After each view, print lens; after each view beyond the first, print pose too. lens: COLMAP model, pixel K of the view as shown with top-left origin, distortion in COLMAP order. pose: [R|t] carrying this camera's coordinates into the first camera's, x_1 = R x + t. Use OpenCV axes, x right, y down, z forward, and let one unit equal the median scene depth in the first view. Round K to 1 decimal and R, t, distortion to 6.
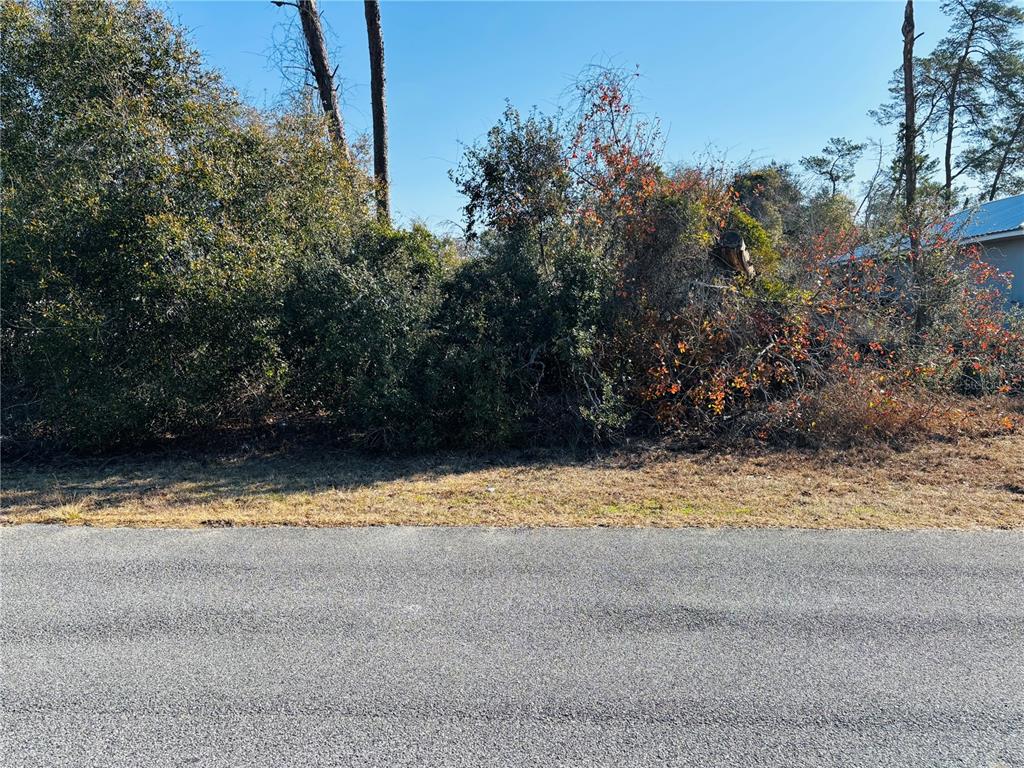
lens RADIAL K [[773.2, 0, 516.4], [0, 773.2, 388.0], [0, 0, 1]] dist [0.044422, -0.062490]
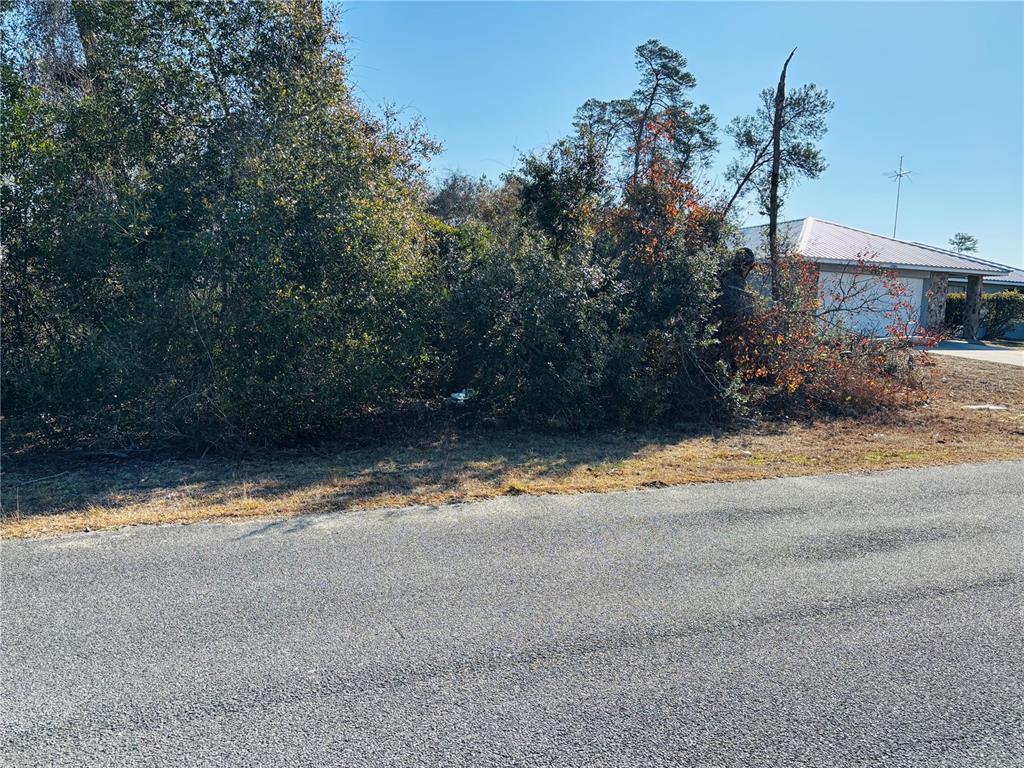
lens RADIAL K [[773.2, 0, 518.9], [0, 773.2, 384.9], [0, 0, 1]] dist [0.044422, -0.062490]
pose [[0.898064, -0.008362, 0.439785, -0.620824], [0.008684, 0.999961, 0.001280, 0.016897], [-0.439779, 0.002670, 0.898102, 0.009653]]
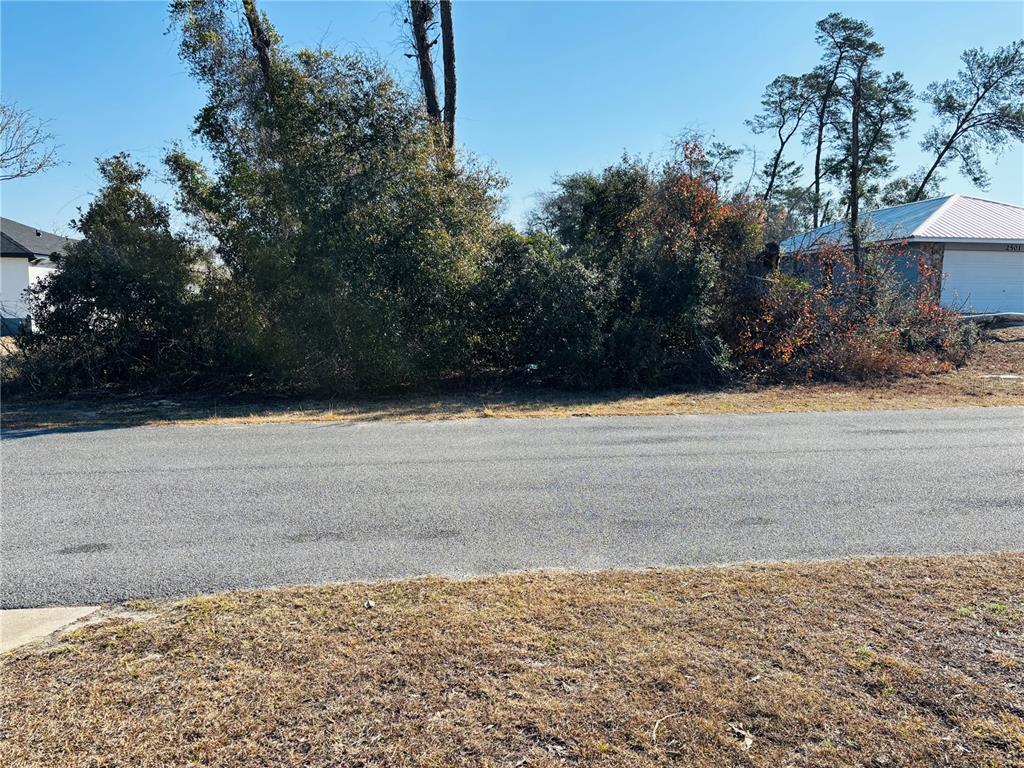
lens RADIAL K [[773.2, 0, 514.0], [0, 773.2, 393.8], [0, 0, 1]] dist [0.044422, -0.062490]
pose [[0.984501, -0.013653, 0.174848, -0.497576], [0.008712, 0.999542, 0.028995, 0.043718], [-0.175164, -0.027022, 0.984168, -0.405374]]
